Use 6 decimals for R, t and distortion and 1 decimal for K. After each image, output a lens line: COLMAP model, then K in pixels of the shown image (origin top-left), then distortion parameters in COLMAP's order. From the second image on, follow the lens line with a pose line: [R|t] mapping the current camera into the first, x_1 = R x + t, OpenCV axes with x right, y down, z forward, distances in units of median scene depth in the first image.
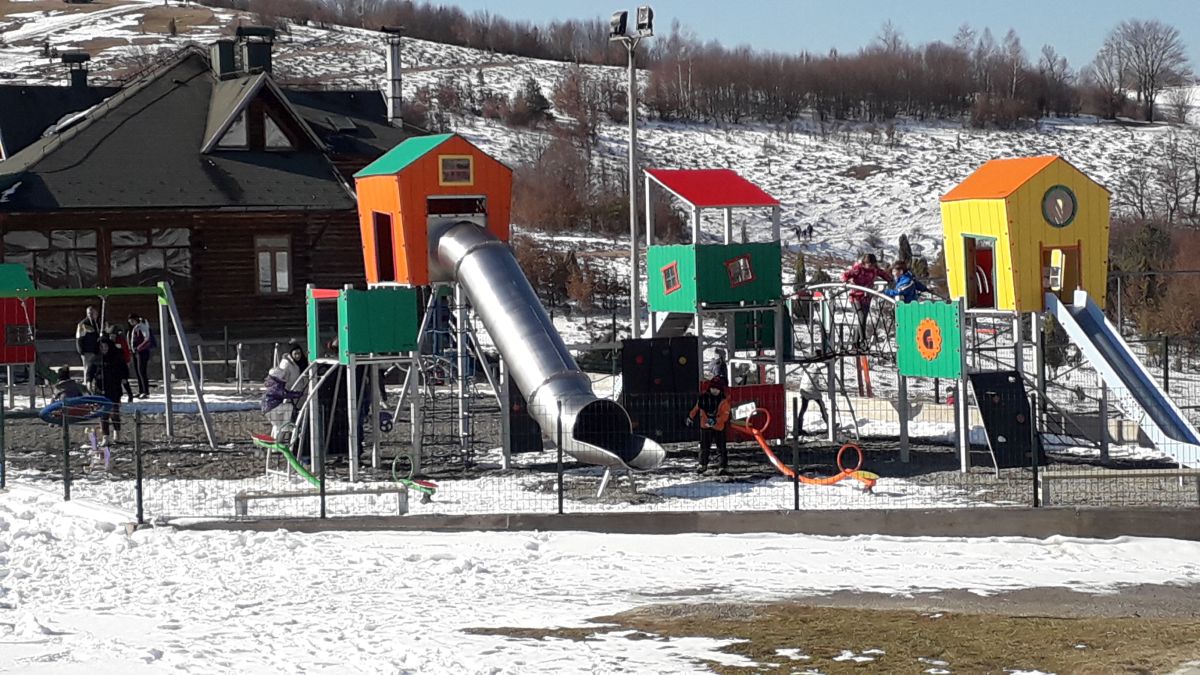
lens RADIAL K [[1044.9, 0, 601.2], [0, 1044.9, 332.8], [0, 0, 1]] dist [0.095589, -0.026155]
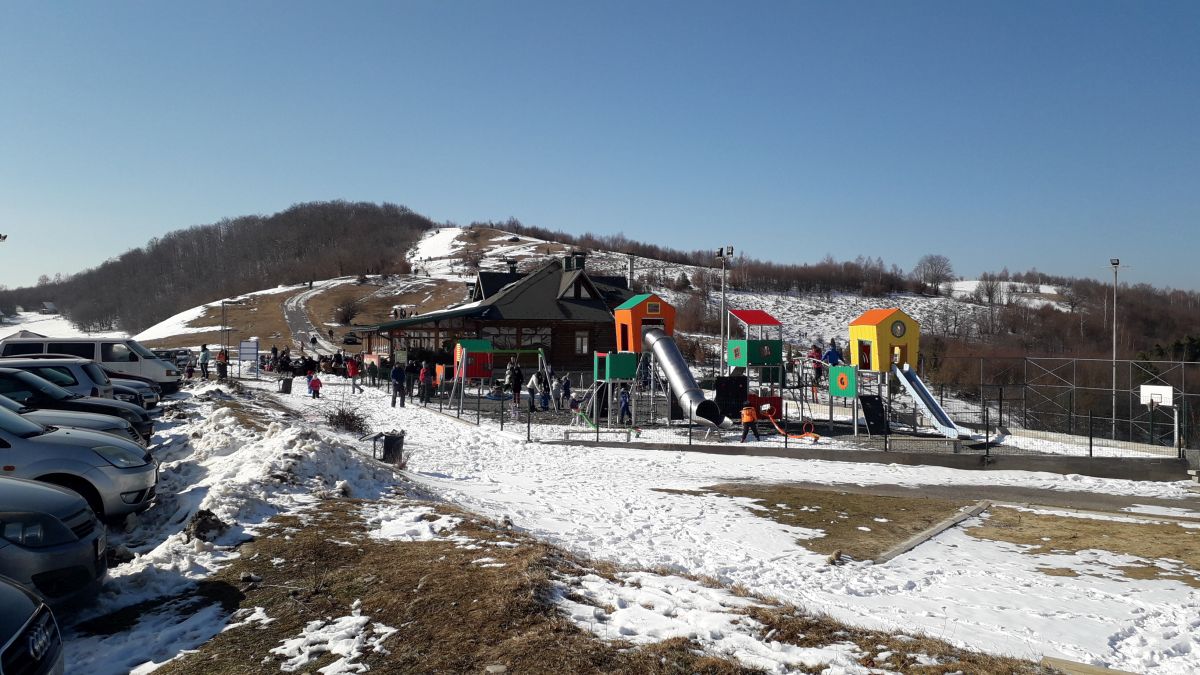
lens RADIAL K [[1044.9, 0, 585.4], [0, 1044.9, 315.5], [0, 0, 1]] dist [0.095589, -0.026155]
pose [[0.983771, 0.025125, -0.177660, 0.152038], [-0.034893, 0.998034, -0.052073, 0.002257], [0.176003, 0.057427, 0.982713, -1.527167]]
